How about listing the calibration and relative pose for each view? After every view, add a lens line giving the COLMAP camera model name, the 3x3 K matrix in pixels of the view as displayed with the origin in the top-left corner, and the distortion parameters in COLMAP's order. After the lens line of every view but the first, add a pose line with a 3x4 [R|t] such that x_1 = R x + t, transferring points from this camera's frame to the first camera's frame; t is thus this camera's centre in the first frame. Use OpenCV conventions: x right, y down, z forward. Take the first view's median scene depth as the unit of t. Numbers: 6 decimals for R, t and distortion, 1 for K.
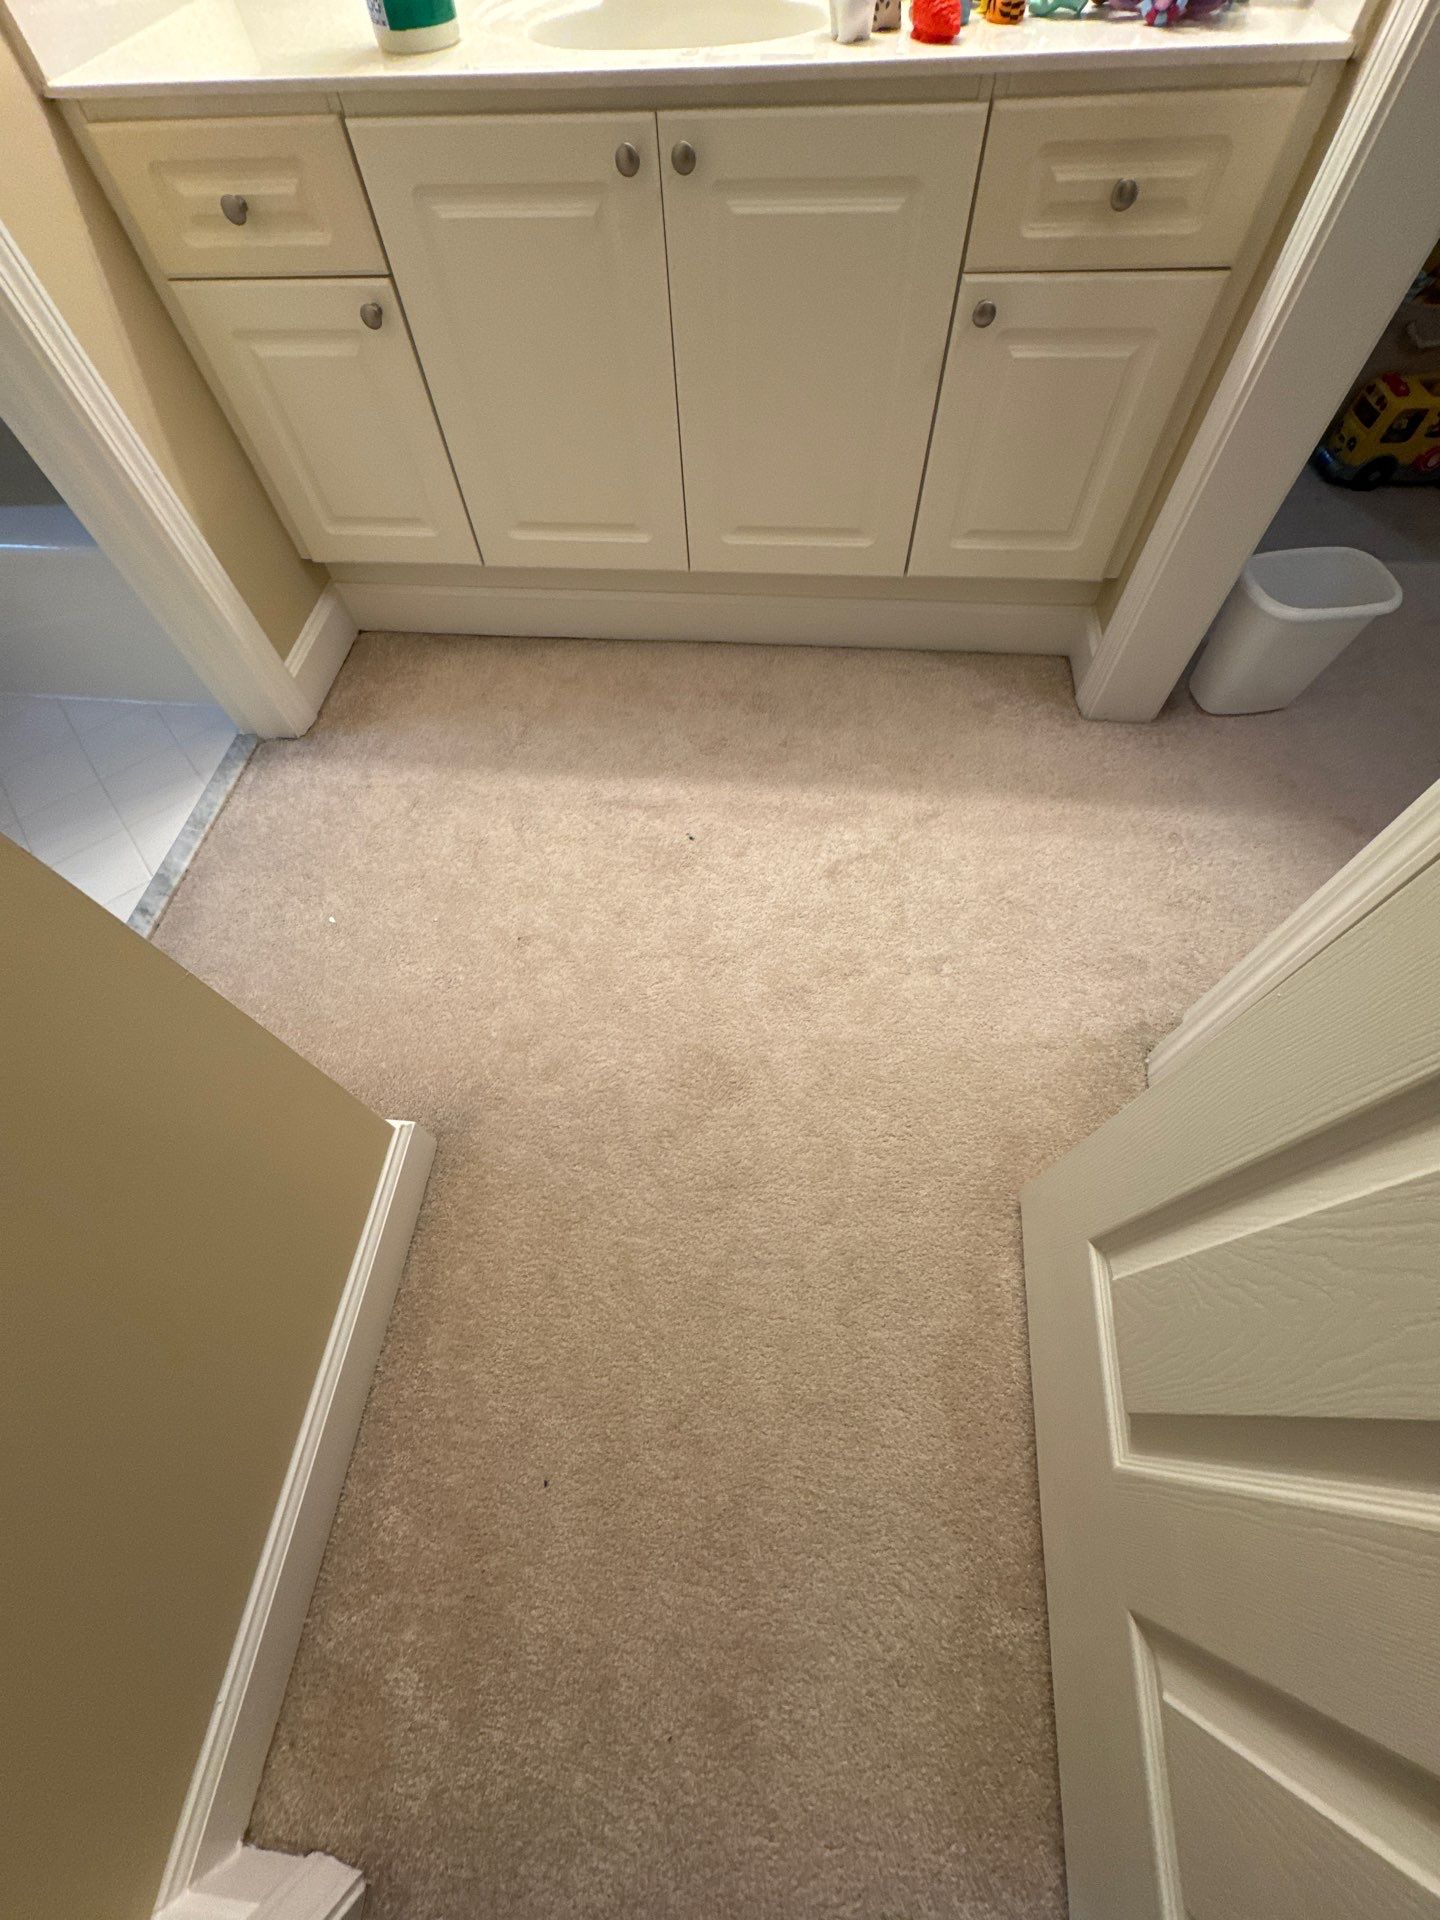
lens RADIAL K [[763.4, 0, 716.1], [0, 763.4, 958.7], [0, 0, 1]] dist [-0.001268, 0.000402]
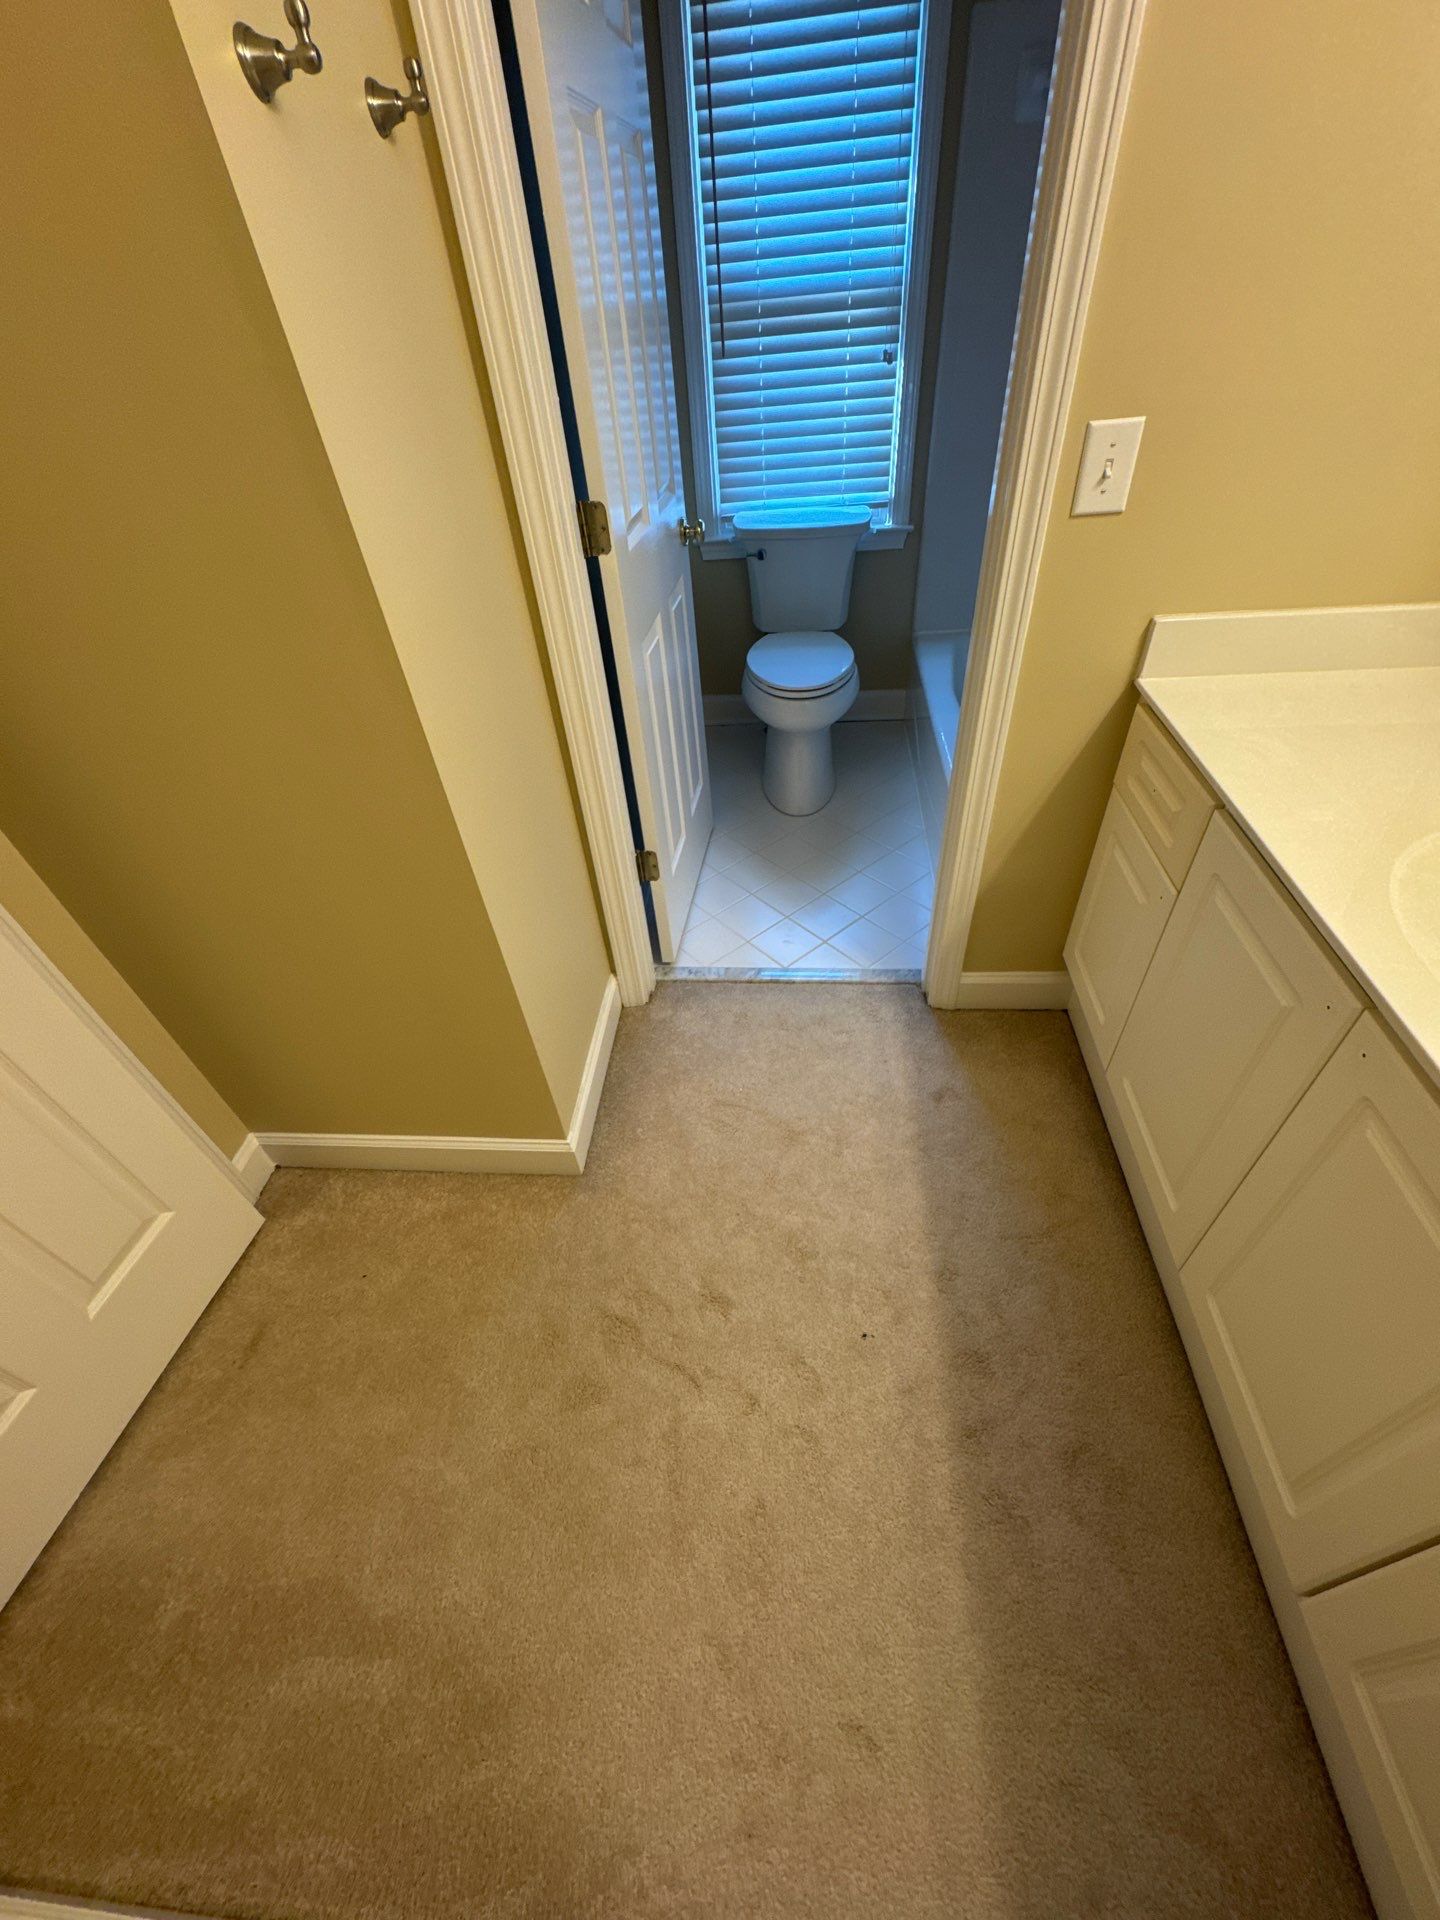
lens RADIAL K [[763.4, 0, 716.1], [0, 763.4, 958.7], [0, 0, 1]] dist [-0.001268, 0.000402]
pose [[0.022421, 0.697915, -0.715829, 0.323163], [-0.829892, 0.412249, 0.375938, -0.555505], [0.557473, 0.585633, 0.588437, 0.021533]]
